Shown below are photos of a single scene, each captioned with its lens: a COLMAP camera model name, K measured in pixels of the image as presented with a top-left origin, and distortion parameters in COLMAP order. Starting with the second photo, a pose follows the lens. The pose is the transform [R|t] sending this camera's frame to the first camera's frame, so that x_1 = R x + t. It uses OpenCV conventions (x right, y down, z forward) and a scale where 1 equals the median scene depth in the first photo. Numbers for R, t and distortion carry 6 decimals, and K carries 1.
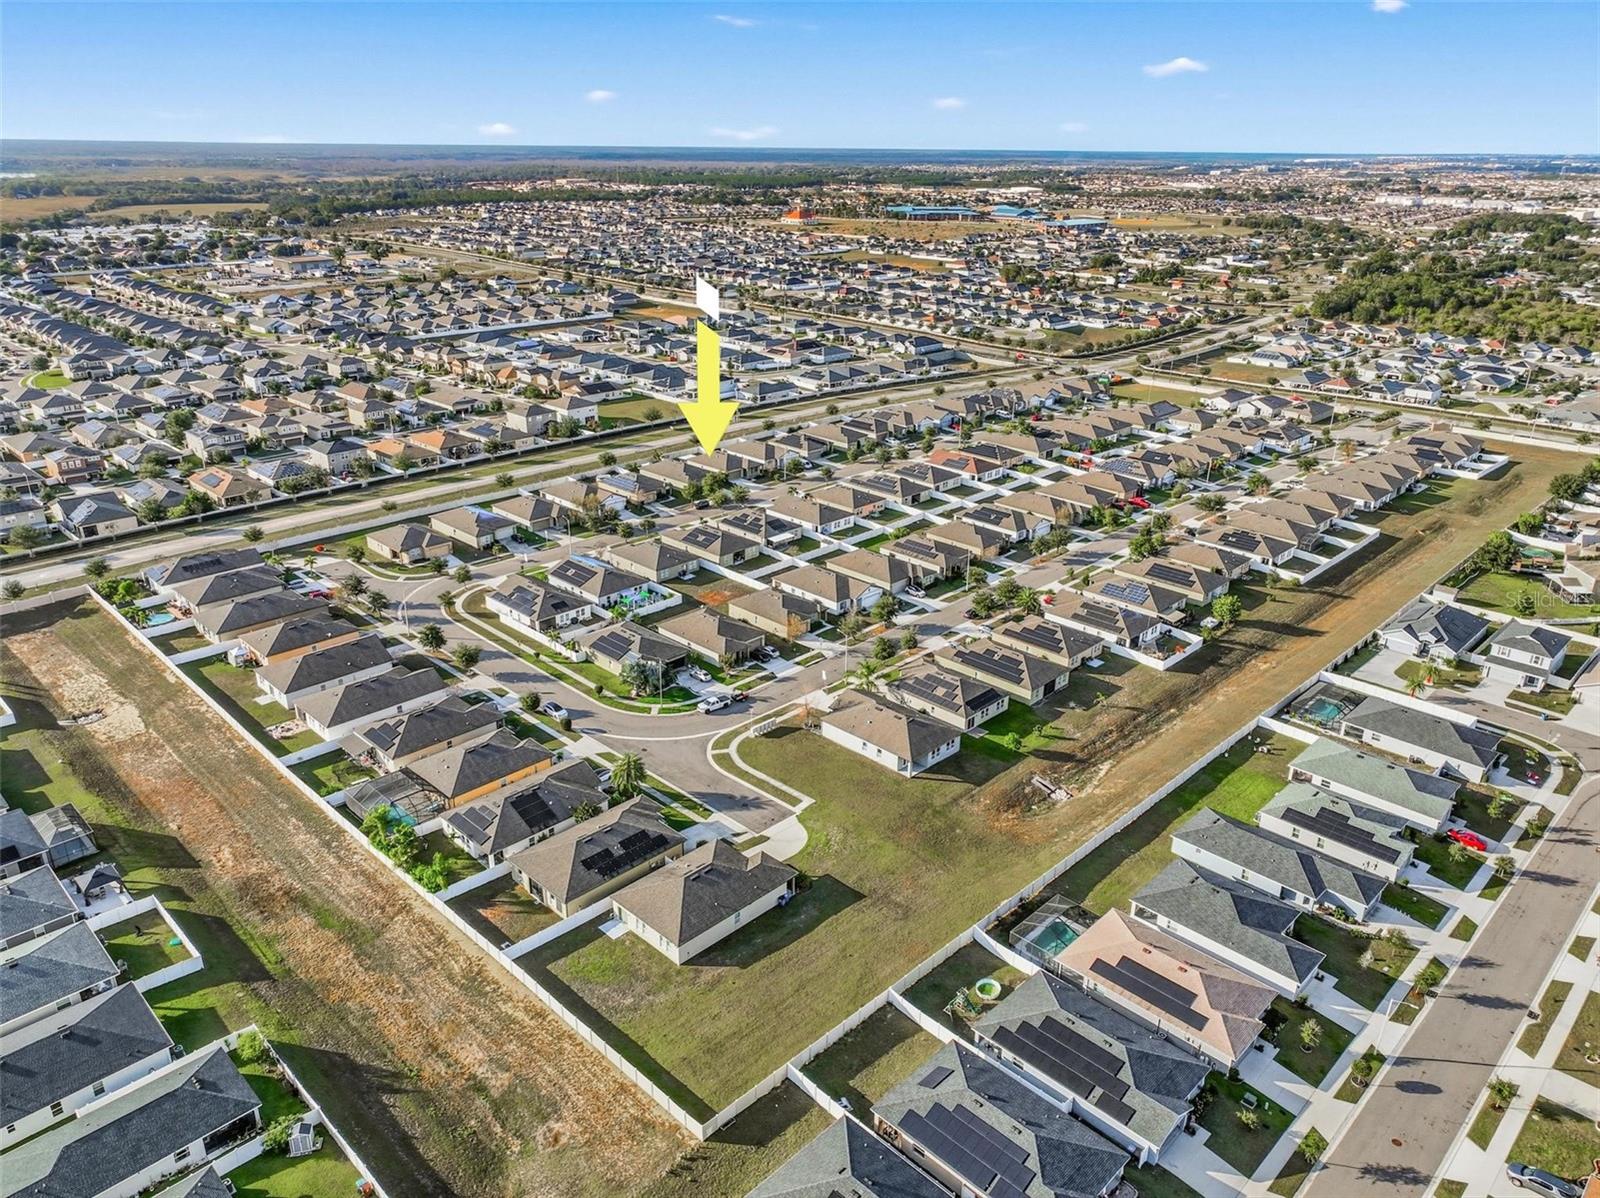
lens RADIAL K [[1131.3, 0, 800.0], [0, 1131.3, 599.0], [0, 0, 1]] dist [0.003412, 0.012703]
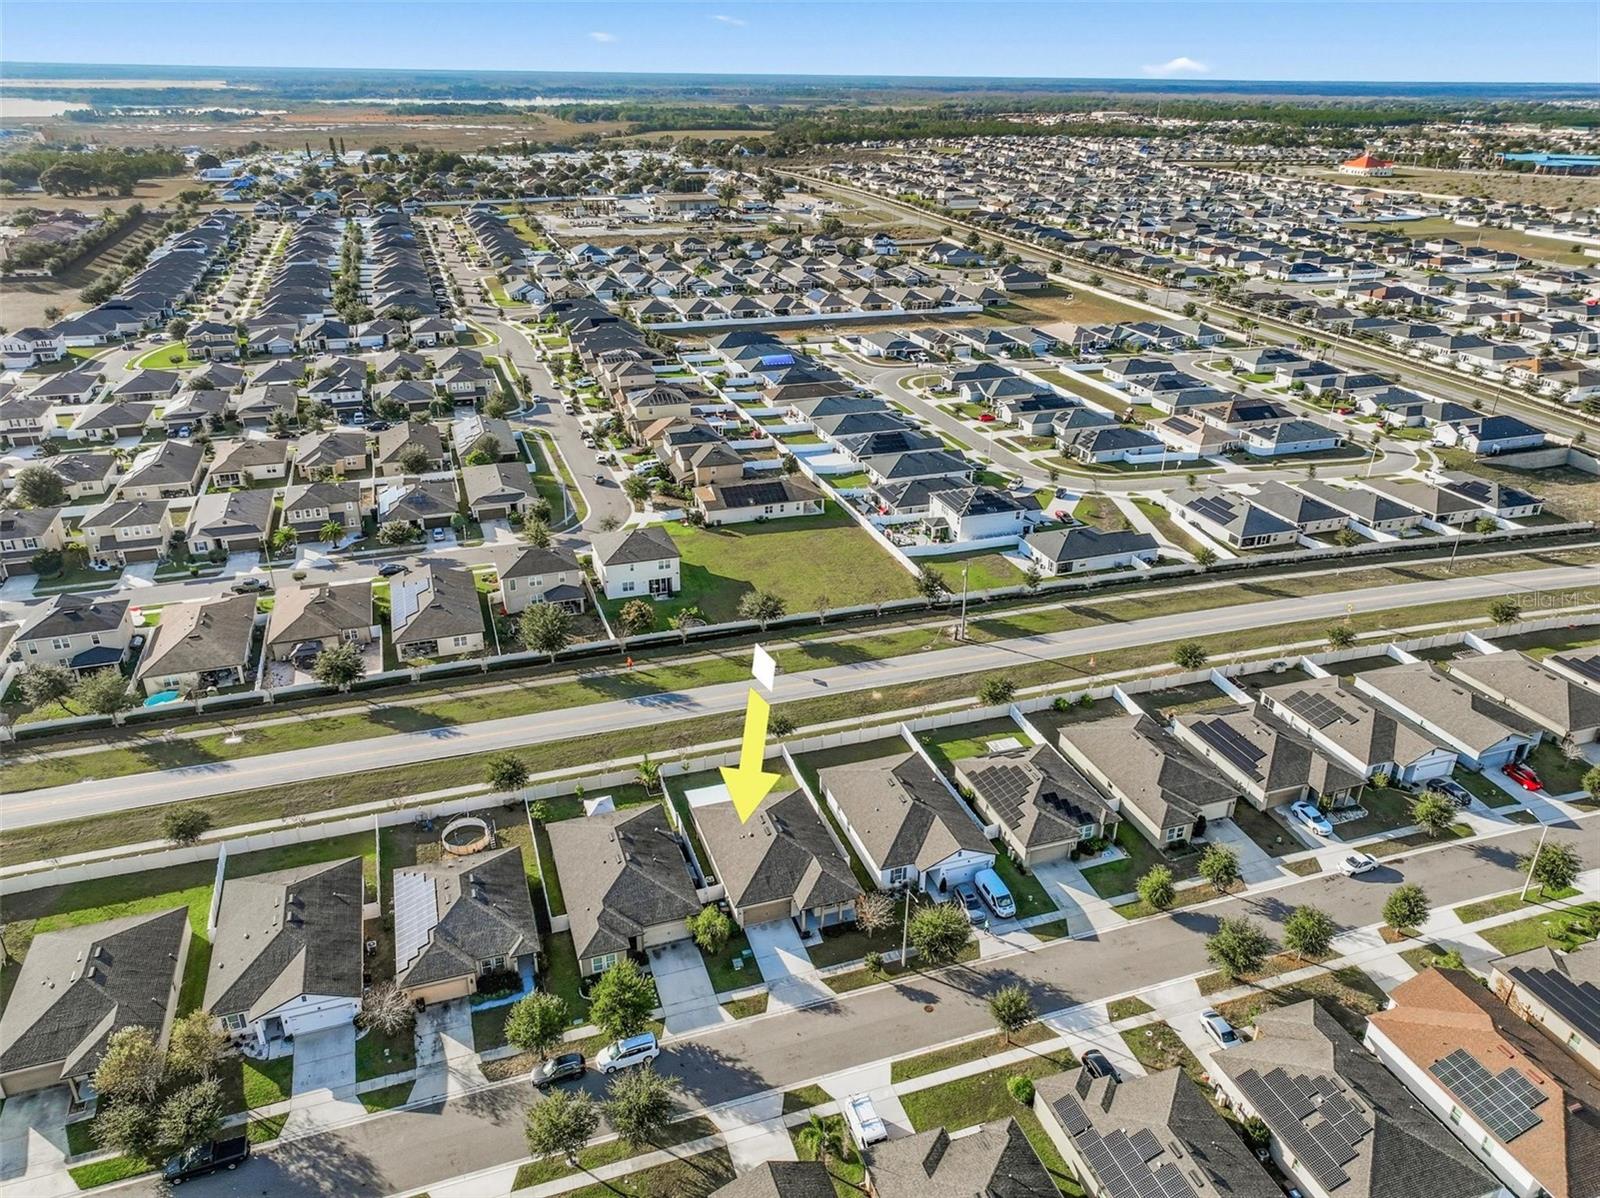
lens RADIAL K [[1131.3, 0, 800.0], [0, 1131.3, 599.0], [0, 0, 1]] dist [0.003412, 0.012703]
pose [[0.896702, 0.189681, -0.399933, 0.031901], [-0.169642, 0.981808, 0.085295, -0.101217], [0.408836, -0.008639, 0.912567, 0.287262]]
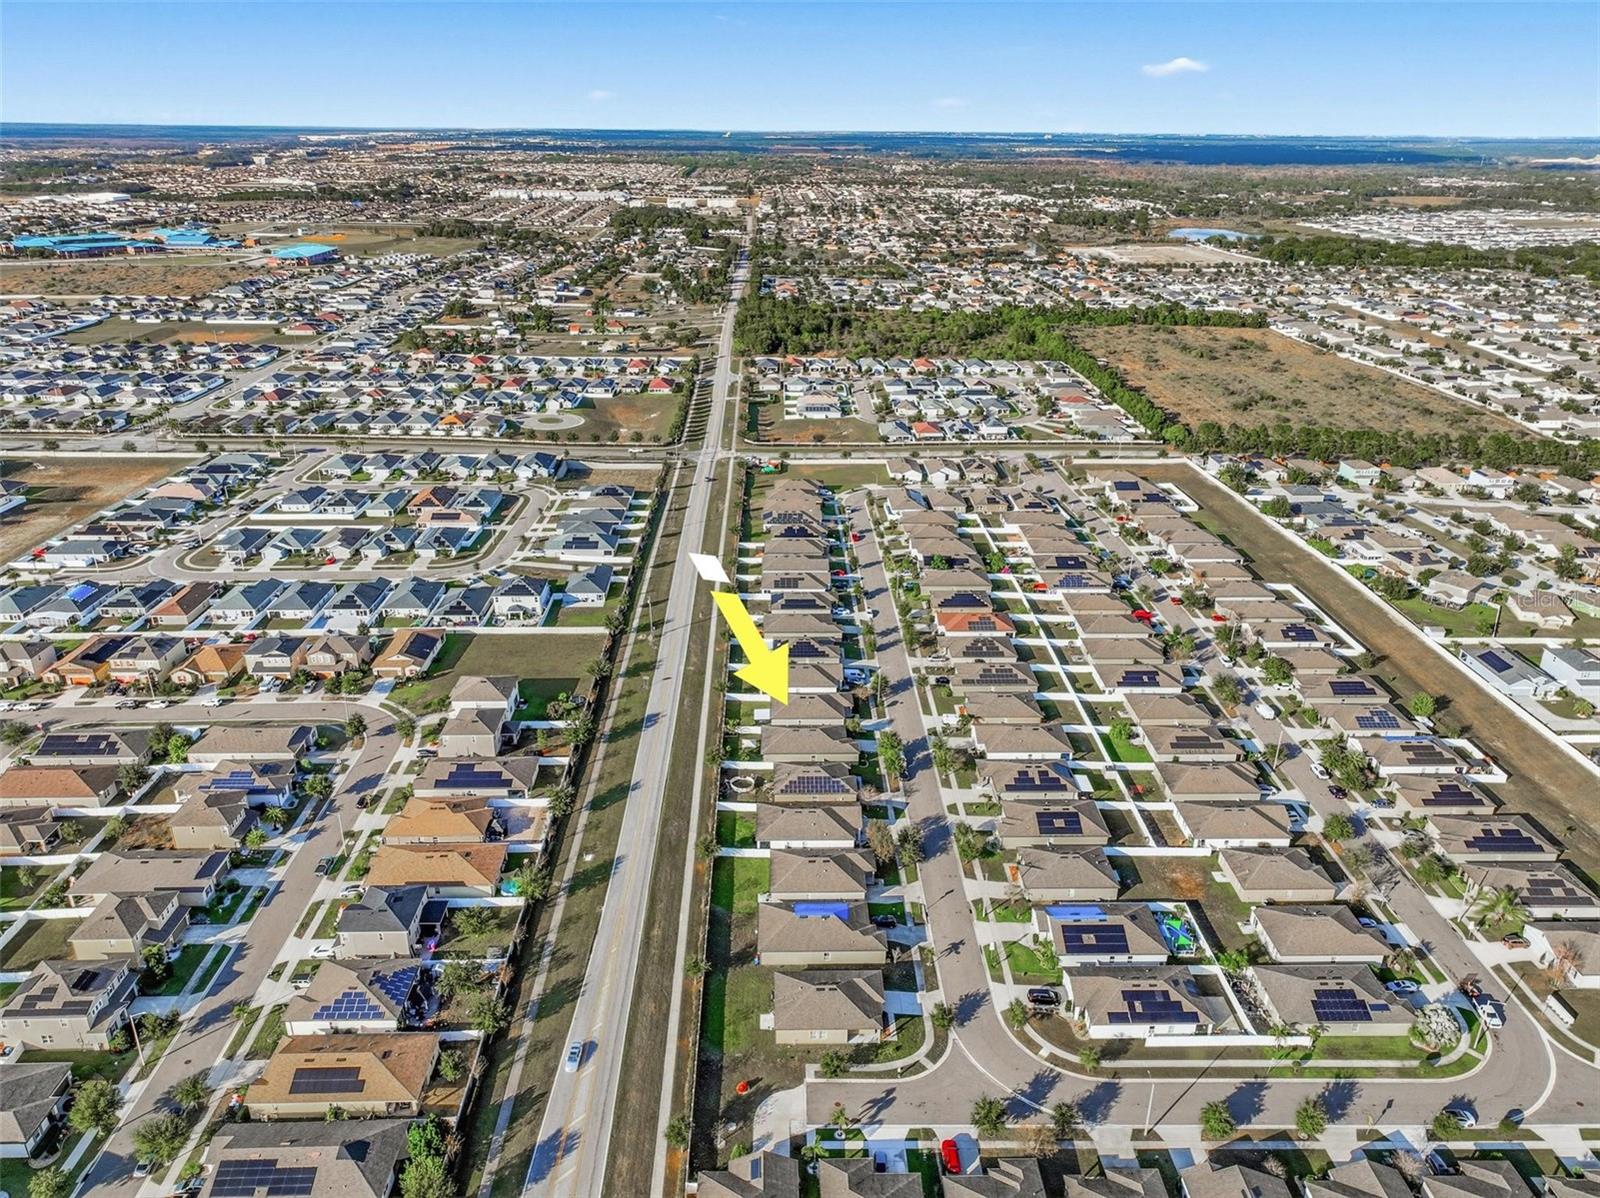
lens RADIAL K [[1131.3, 0, 800.0], [0, 1131.3, 599.0], [0, 0, 1]] dist [0.003412, 0.012703]
pose [[0.695454, -0.282571, 0.660680, -0.256456], [0.268389, 0.955041, 0.125953, -0.130021], [-0.666567, 0.089724, 0.740026, 0.167852]]
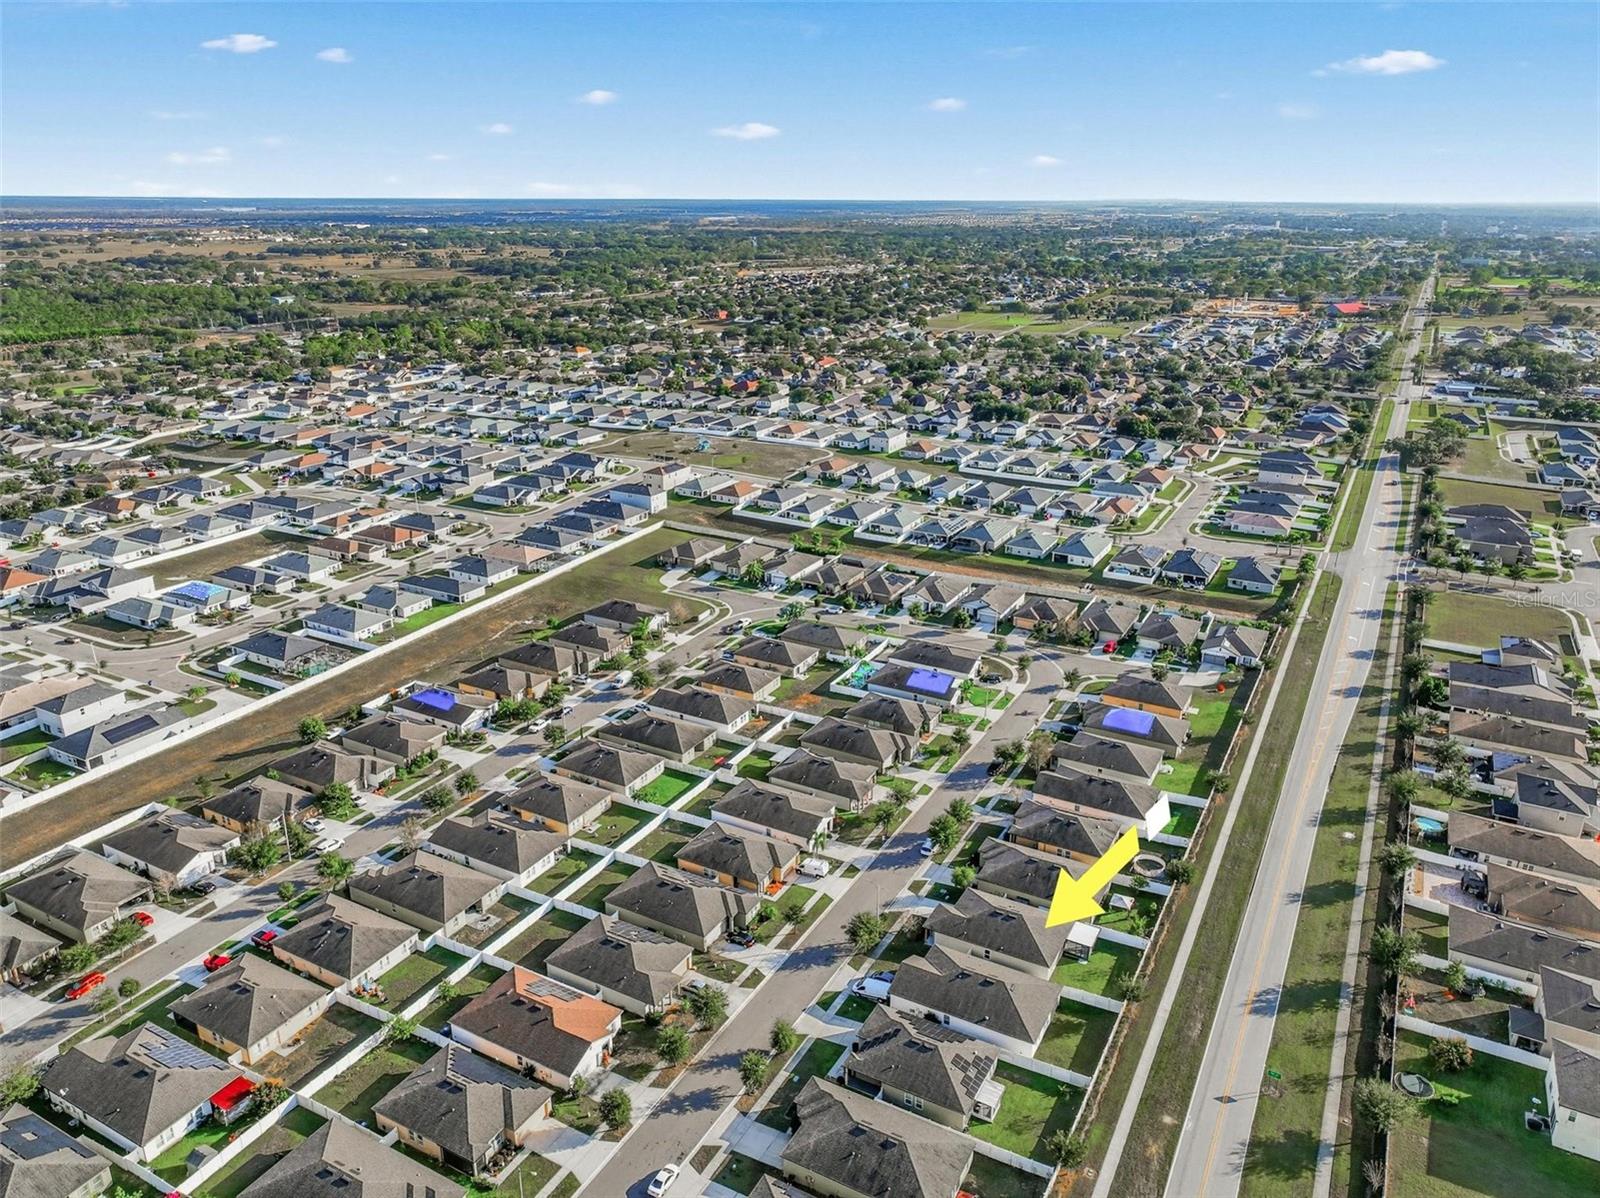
lens RADIAL K [[1121.3, 0, 800.0], [0, 1121.3, 599.0], [0, 0, 1]] dist [-0.003717, -0.001006]
pose [[-0.961919, 0.080749, -0.261136, 0.063660], [-0.115143, 0.746758, 0.655054, -0.244072], [0.247900, 0.660176, -0.709022, 0.537371]]
